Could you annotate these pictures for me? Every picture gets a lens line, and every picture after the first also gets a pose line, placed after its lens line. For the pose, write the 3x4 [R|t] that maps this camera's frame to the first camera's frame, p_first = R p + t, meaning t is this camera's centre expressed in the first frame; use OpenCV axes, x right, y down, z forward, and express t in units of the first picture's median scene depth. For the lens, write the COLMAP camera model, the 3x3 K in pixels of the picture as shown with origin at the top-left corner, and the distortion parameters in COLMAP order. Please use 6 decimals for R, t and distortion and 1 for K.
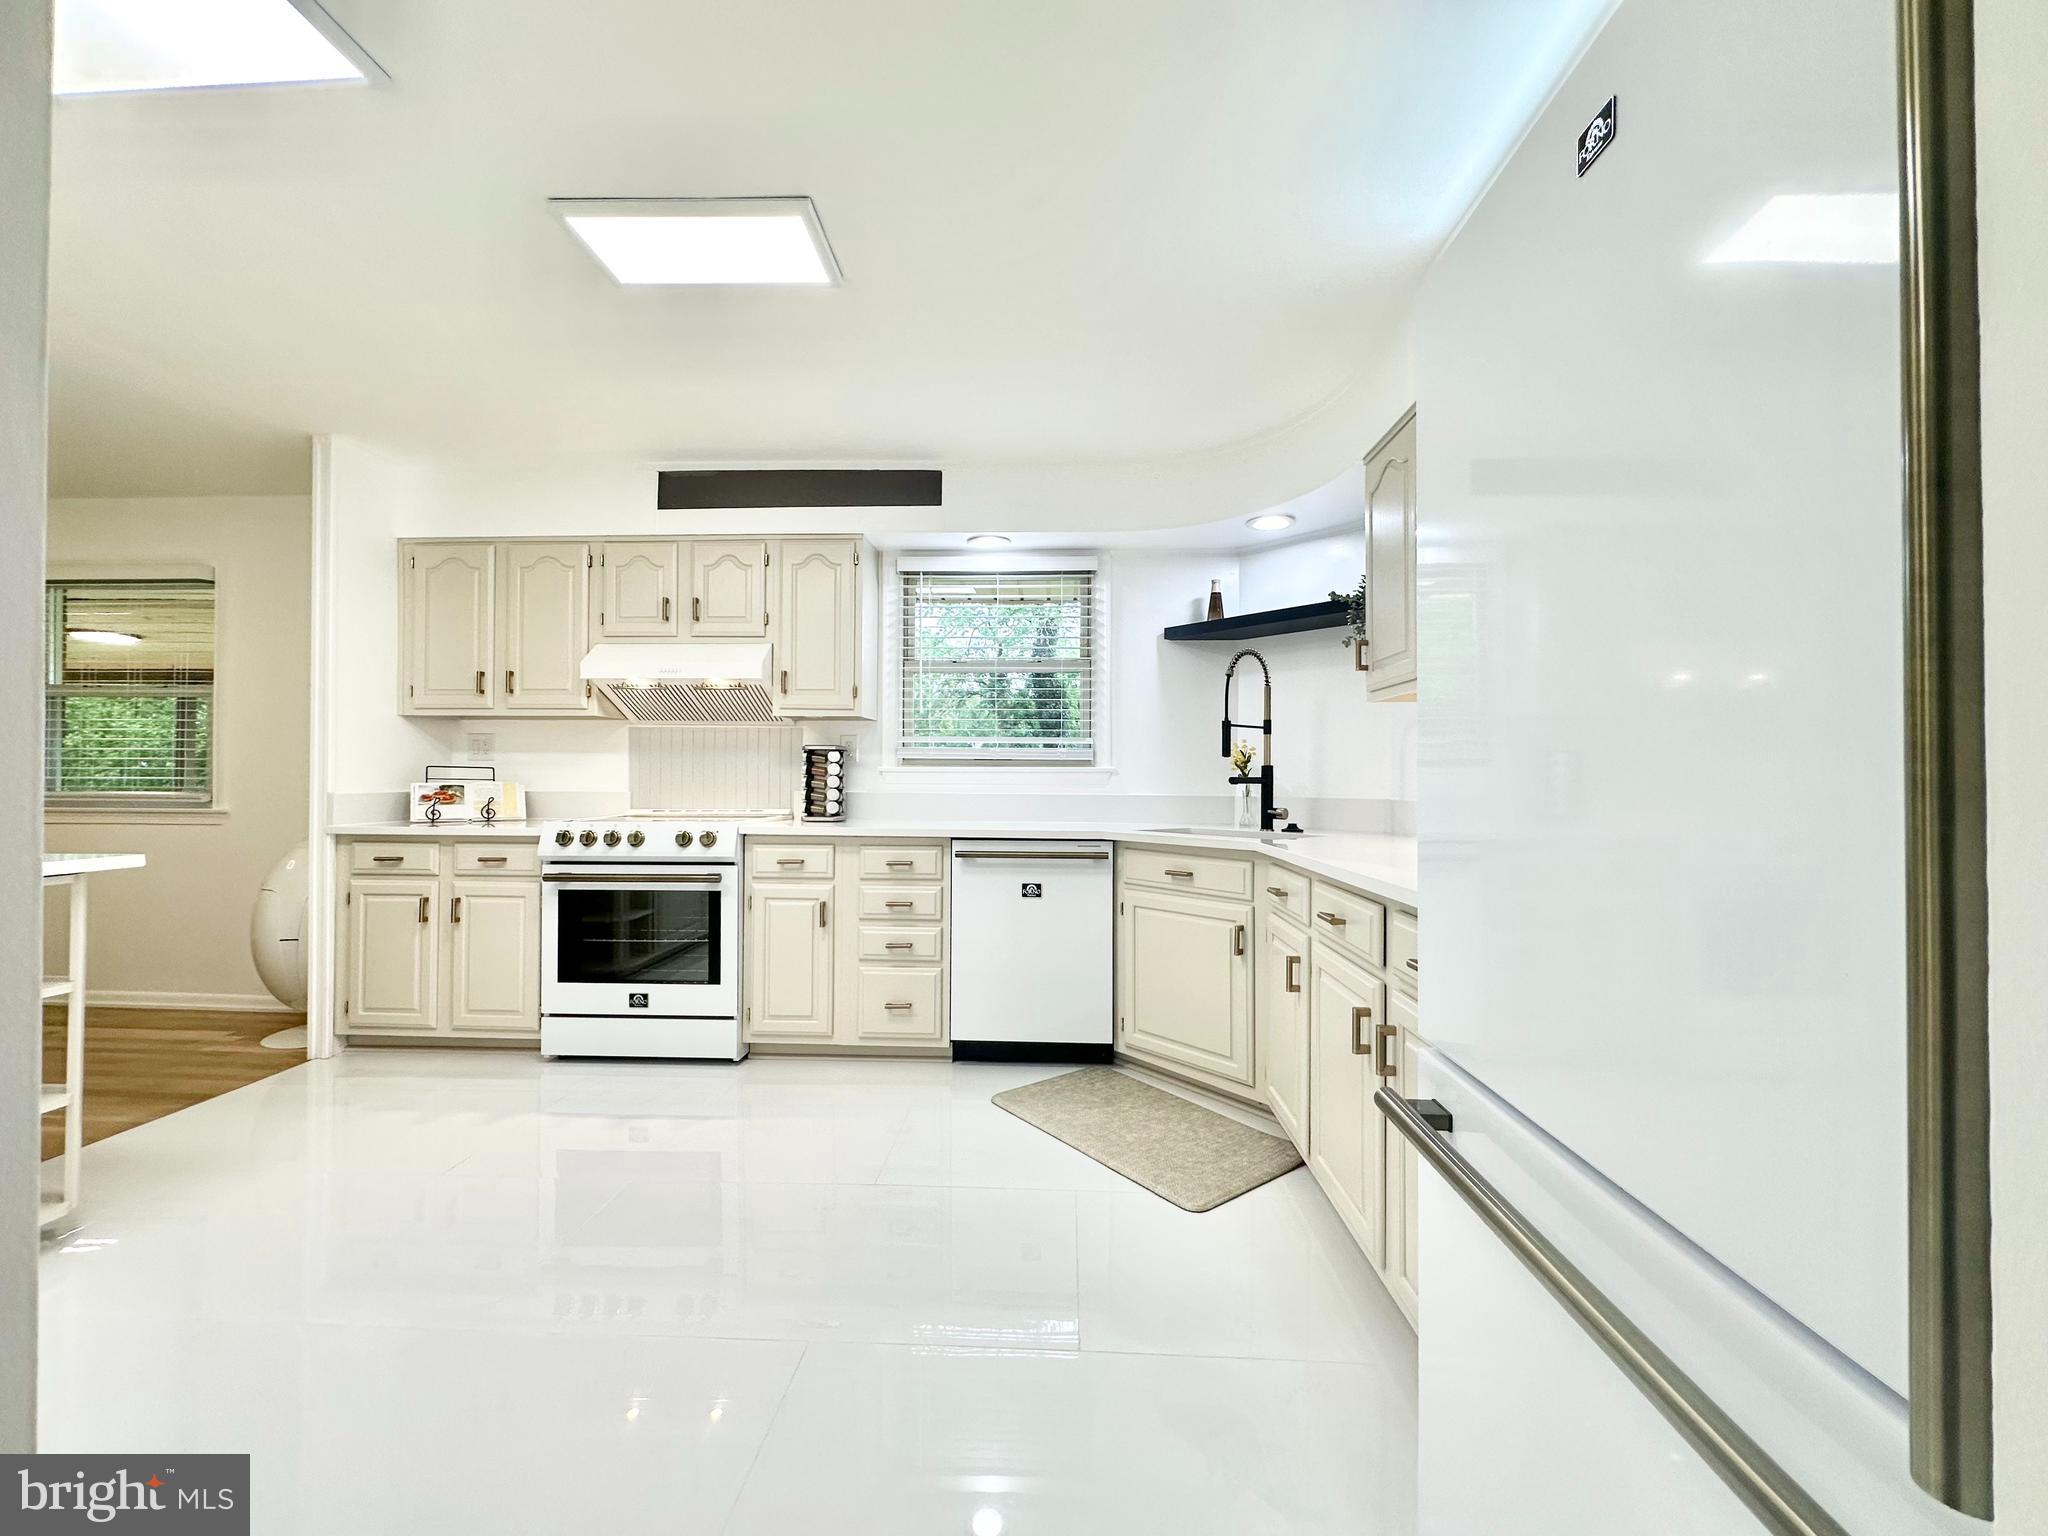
lens RADIAL K [[816.1, 0, 1024.6], [0, 816.1, 766.4], [0, 0, 1]] dist [-0.003847, 0.000592]
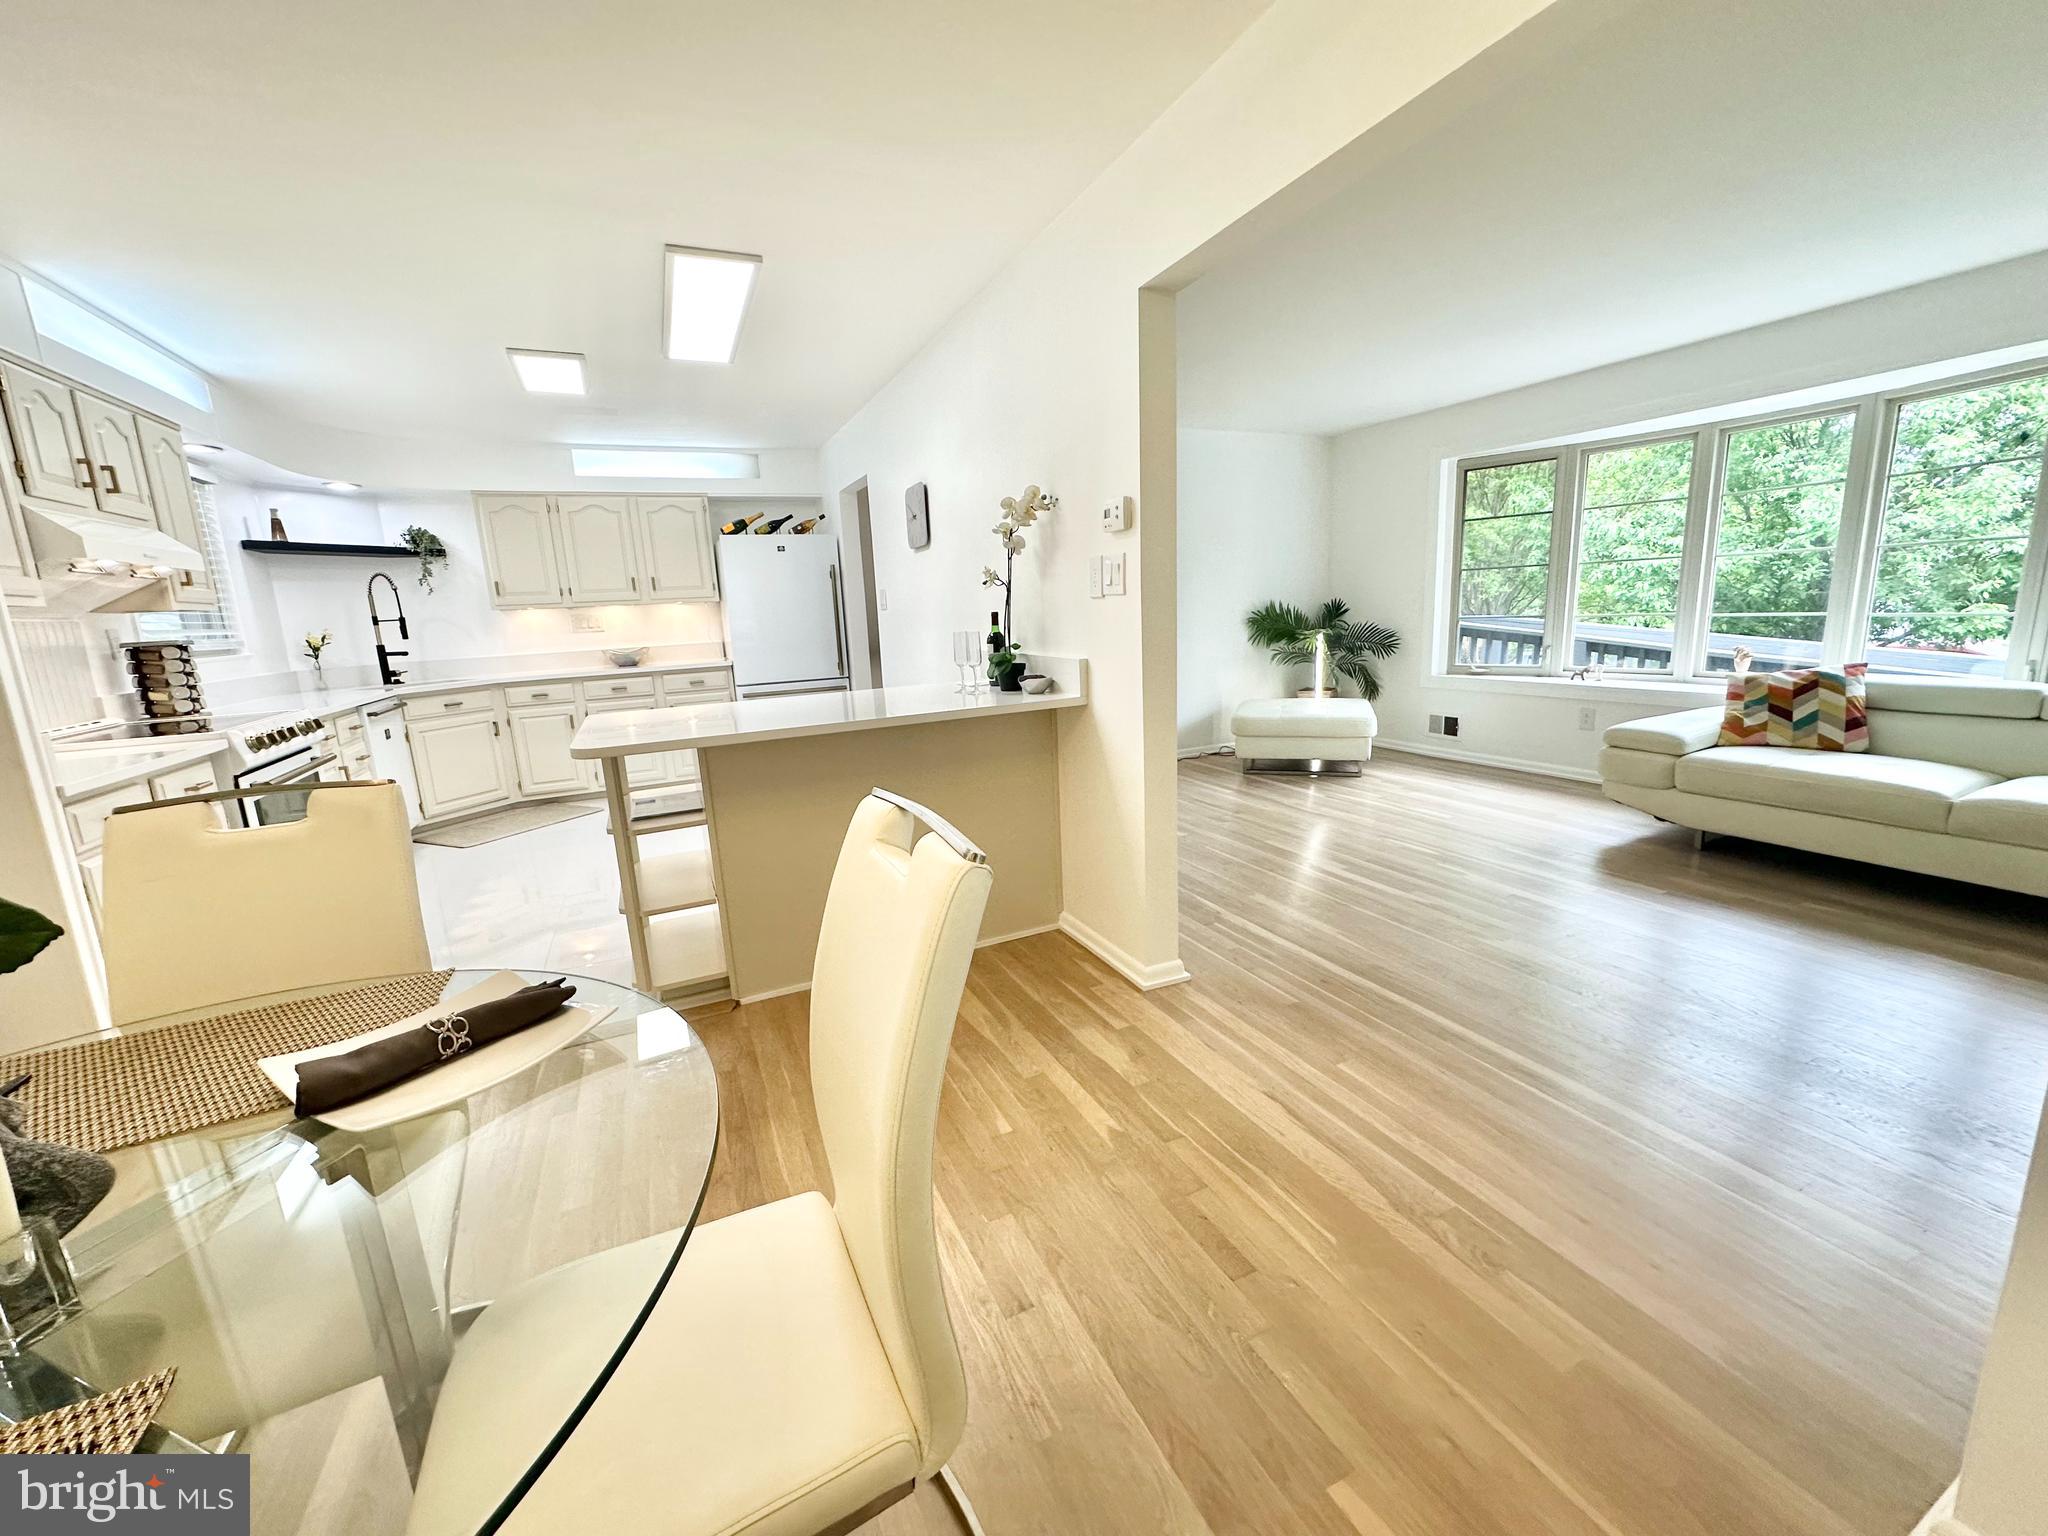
lens RADIAL K [[816.1, 0, 1024.3], [0, 816.1, 766.8], [0, 0, 1]] dist [-0.003847, 0.000592]
pose [[-0.462938, -0.158895, 0.872032, -1.705671], [0.032673, 0.980074, 0.195927, -0.038198], [-0.885788, 0.119194, -0.448522, 0.609134]]
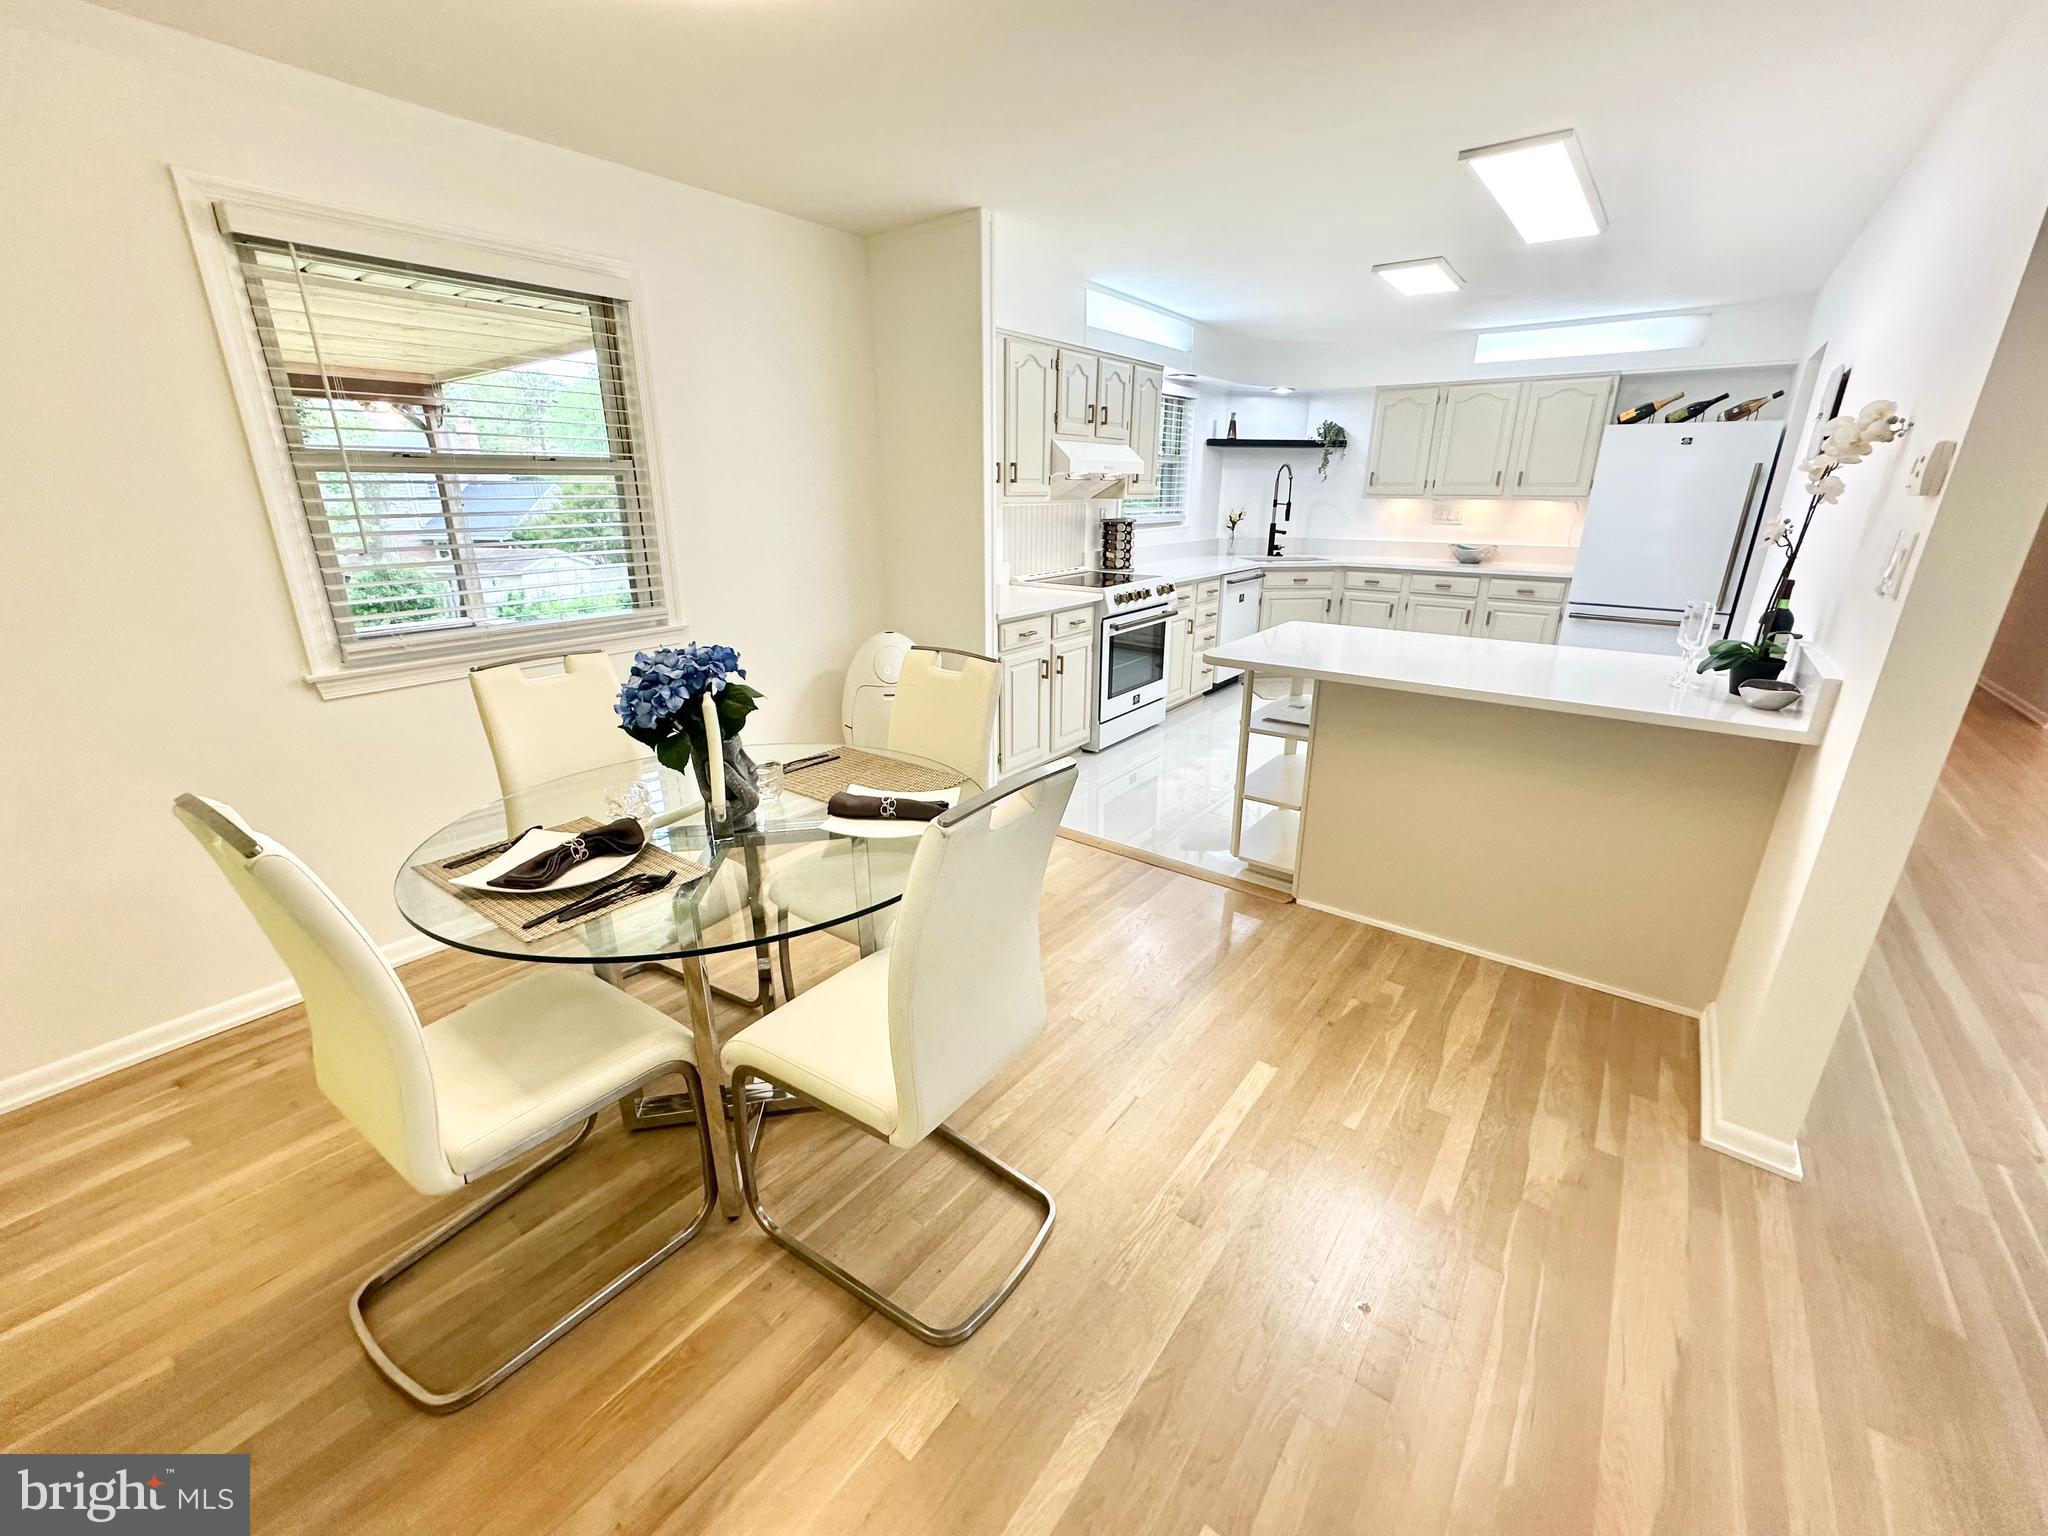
lens RADIAL K [[816.1, 0, 1022.8], [0, 816.1, 766.2], [0, 0, 1]] dist [-0.003847, 0.000592]
pose [[0.567435, -0.273625, 0.776626, -1.749819], [-0.008236, 0.941239, 0.337640, -0.109298], [-0.823377, -0.197985, 0.531838, 0.311933]]
